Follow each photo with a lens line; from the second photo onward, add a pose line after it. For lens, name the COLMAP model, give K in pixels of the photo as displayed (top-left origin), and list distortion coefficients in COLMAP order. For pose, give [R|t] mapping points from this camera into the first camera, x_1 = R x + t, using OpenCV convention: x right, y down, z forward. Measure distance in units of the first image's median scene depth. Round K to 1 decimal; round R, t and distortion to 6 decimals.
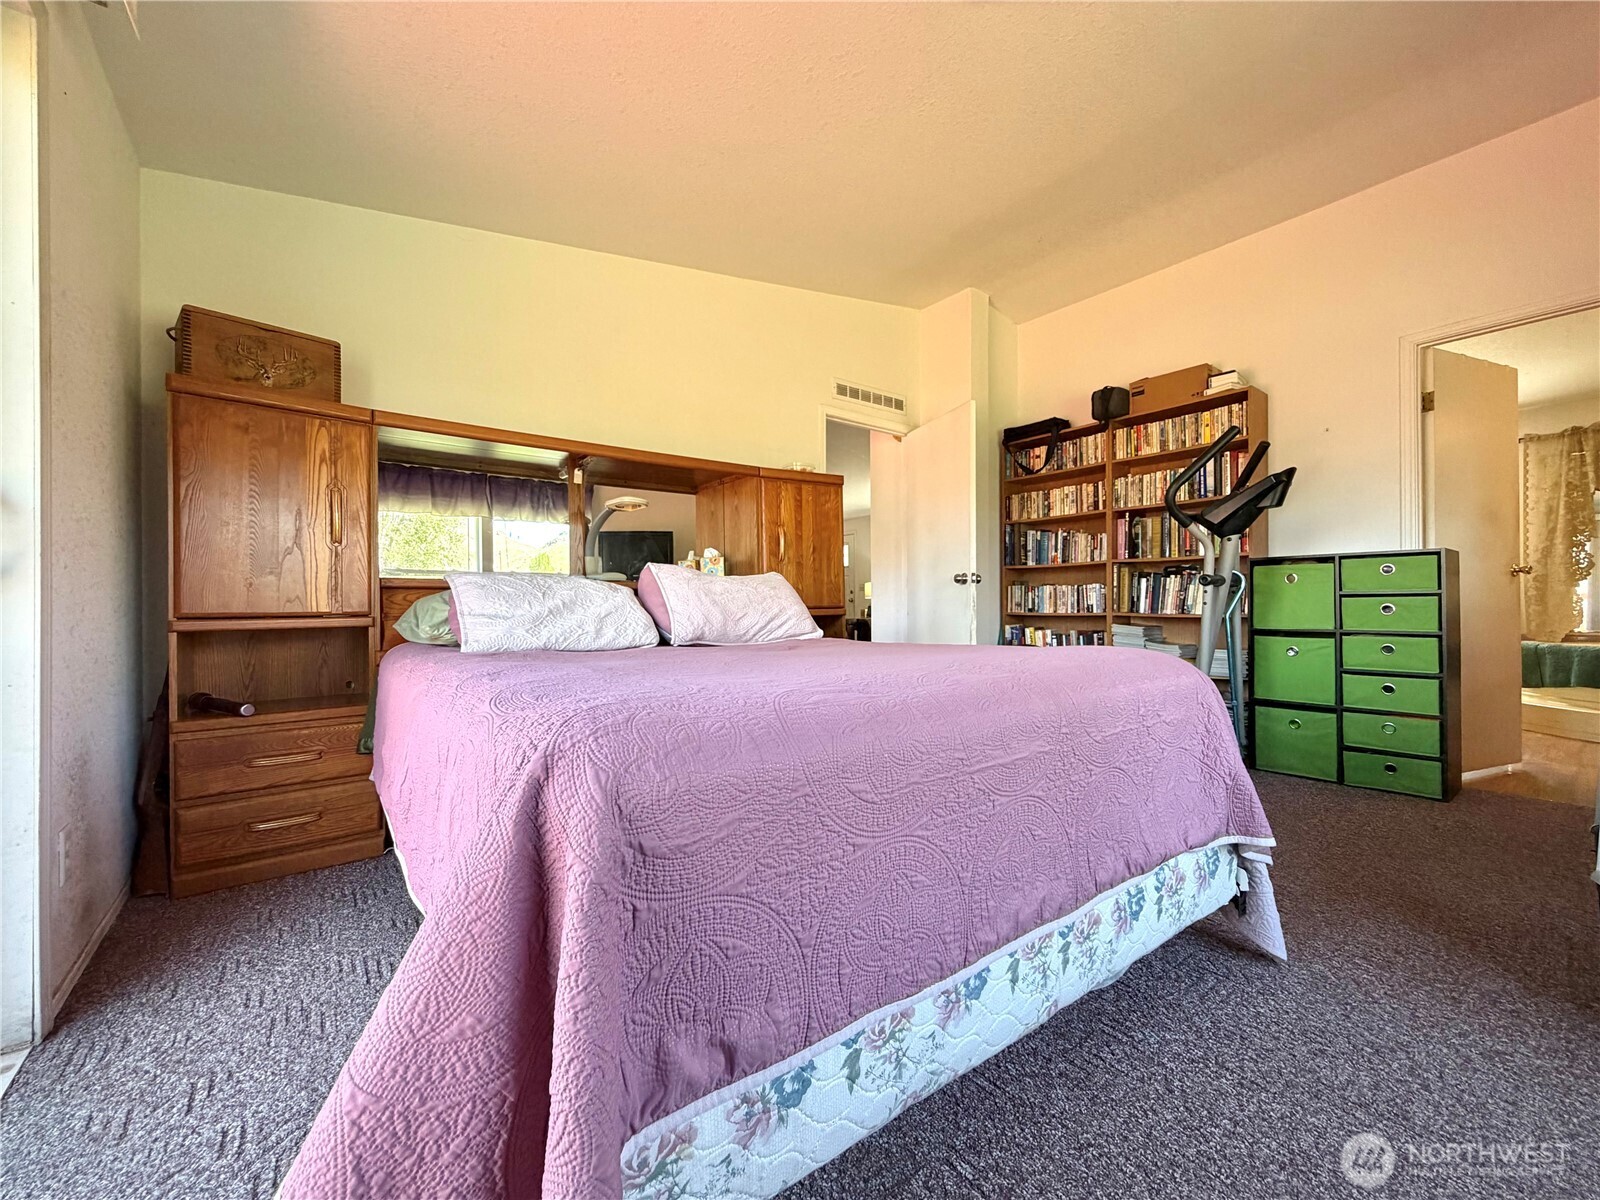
lens RADIAL K [[654.0, 0, 799.9], [0, 654.0, 605.5], [0, 0, 1]] dist [0.007763, 0.000308]
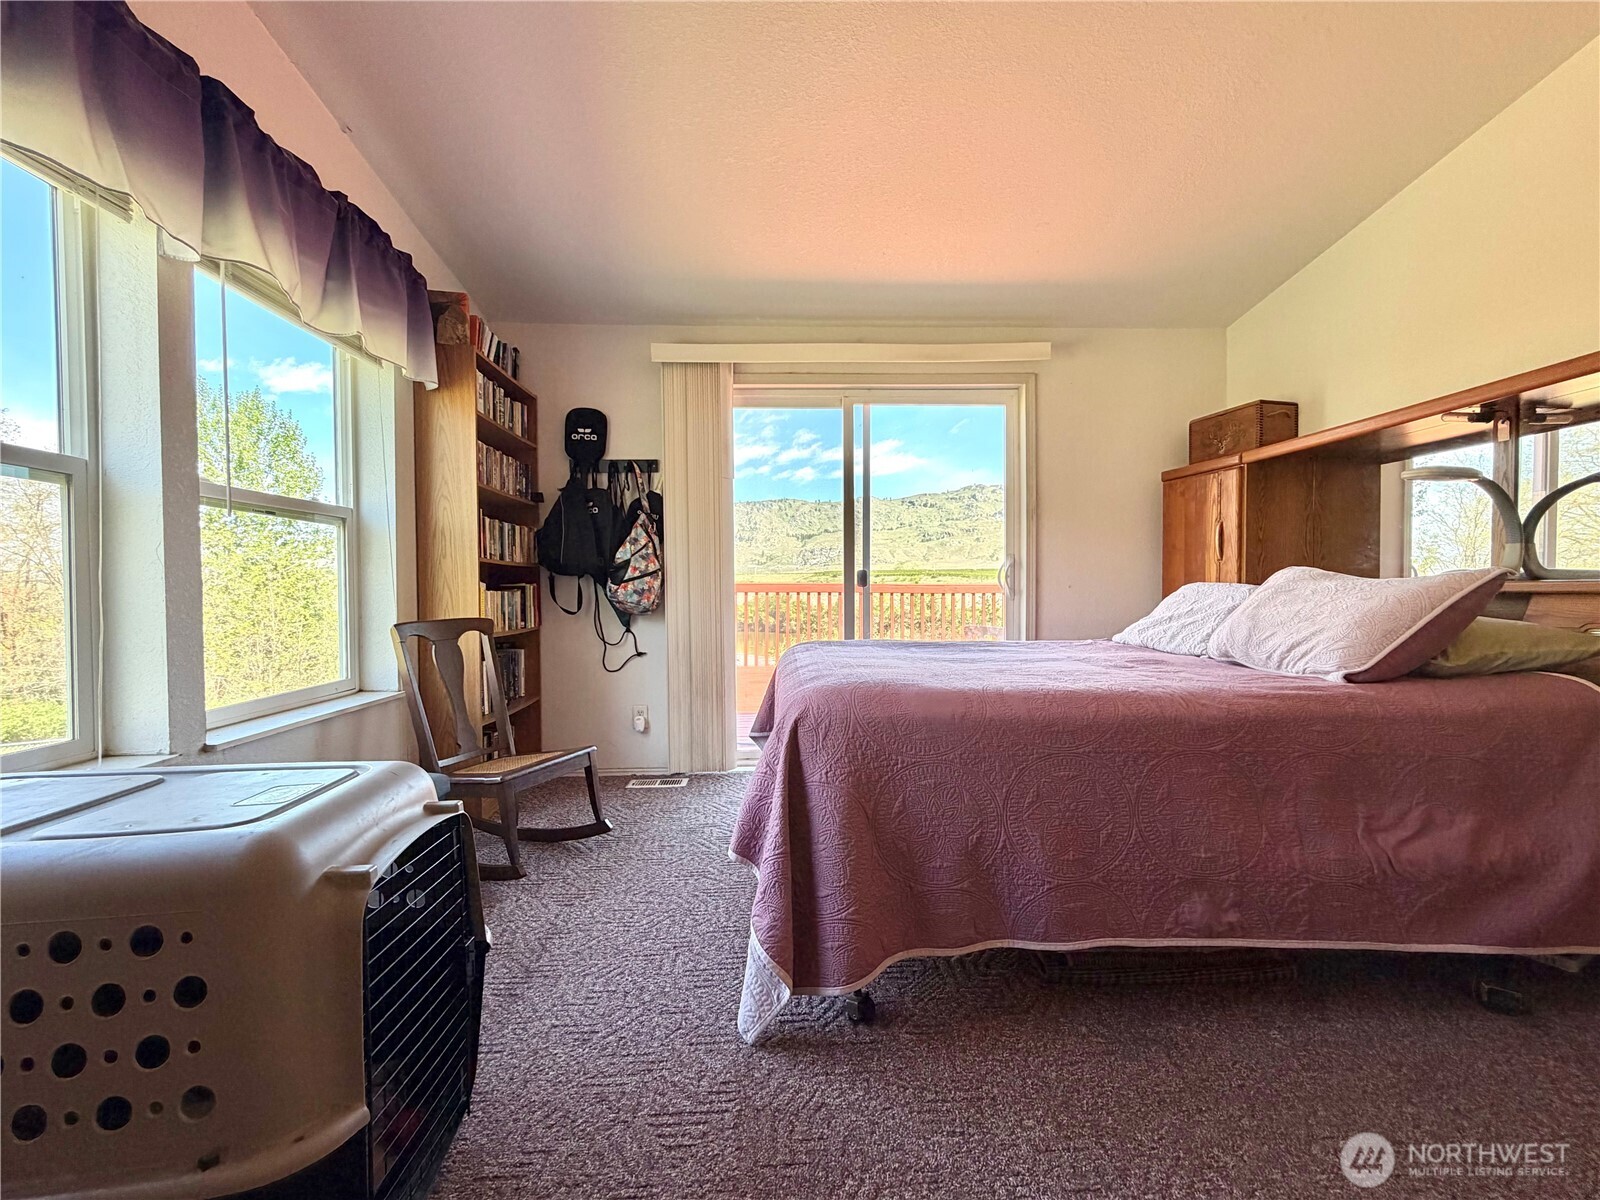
lens RADIAL K [[689.9, 0, 803.0], [0, 689.9, 601.5], [0, 0, 1]] dist [0.000011, -0.000331]
pose [[-0.567306, 0.031670, -0.822898, 0.493151], [0.018728, 0.999498, 0.025555, -0.031892], [0.823294, -0.000914, -0.567615, 0.553362]]
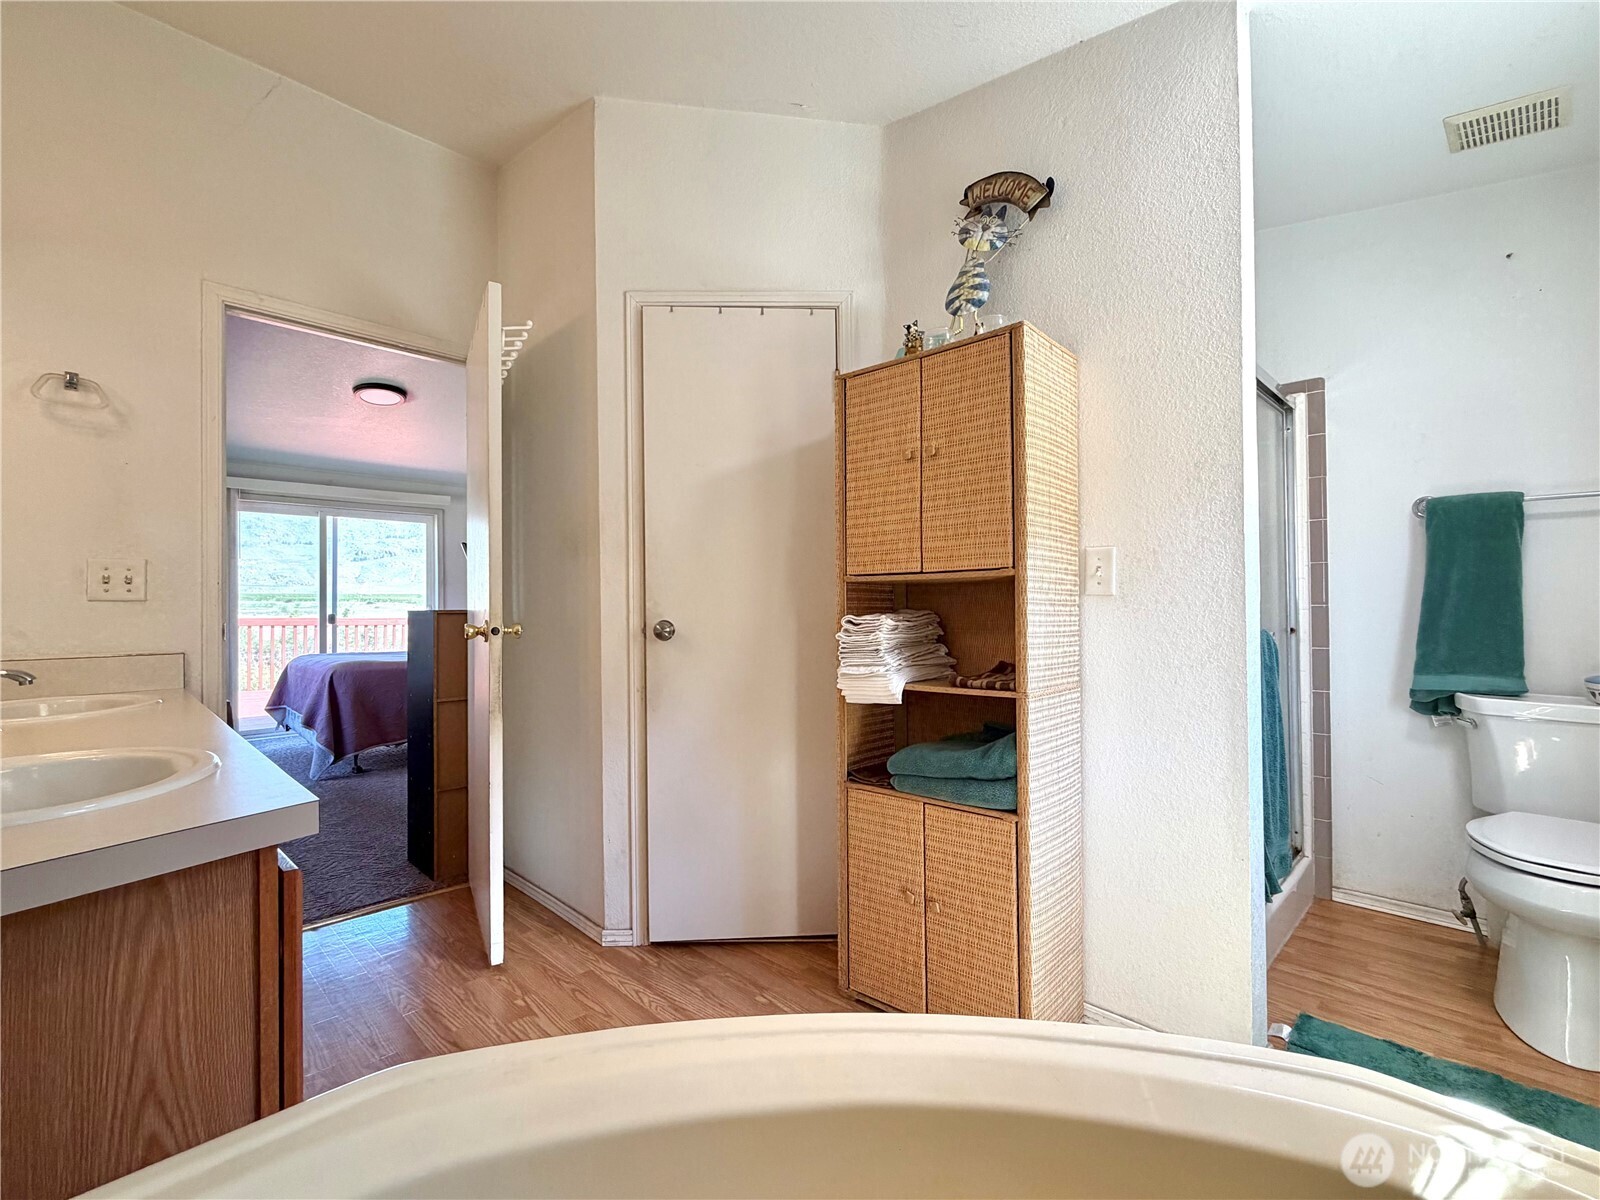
lens RADIAL K [[689.9, 0, 803.0], [0, 689.9, 601.5], [0, 0, 1]] dist [0.000011, -0.000331]
pose [[0.144228, -0.002284, -0.989542, 1.307350], [0.012814, 0.999918, -0.000440, -0.060205], [0.989462, -0.012616, 0.144245, 0.891300]]
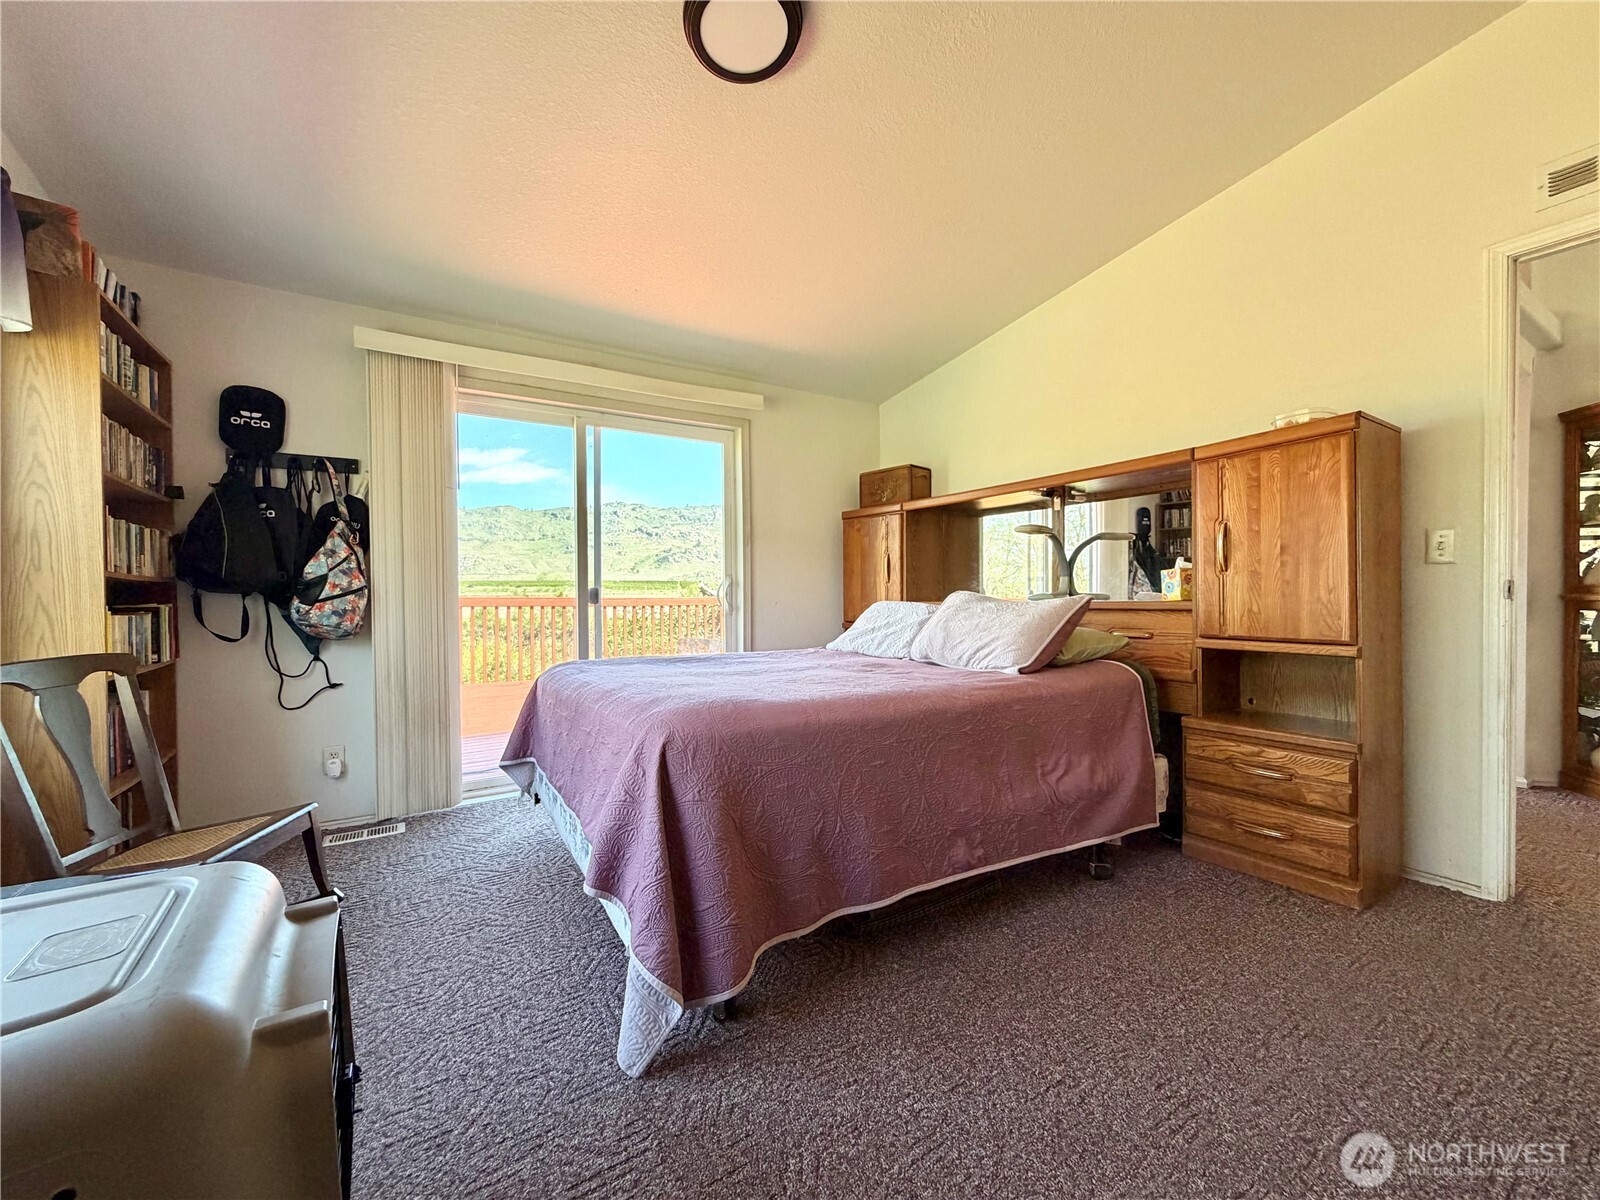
lens RADIAL K [[640.4, 0, 800.0], [0, 640.4, 600.0], [0, 0, 1]] dist [0.000151, 0.000163]
pose [[-0.081968, 0.018815, -0.996457, 0.533319], [0.014972, 0.999732, 0.017645, -0.042562], [0.996522, -0.013472, -0.082228, 0.454324]]
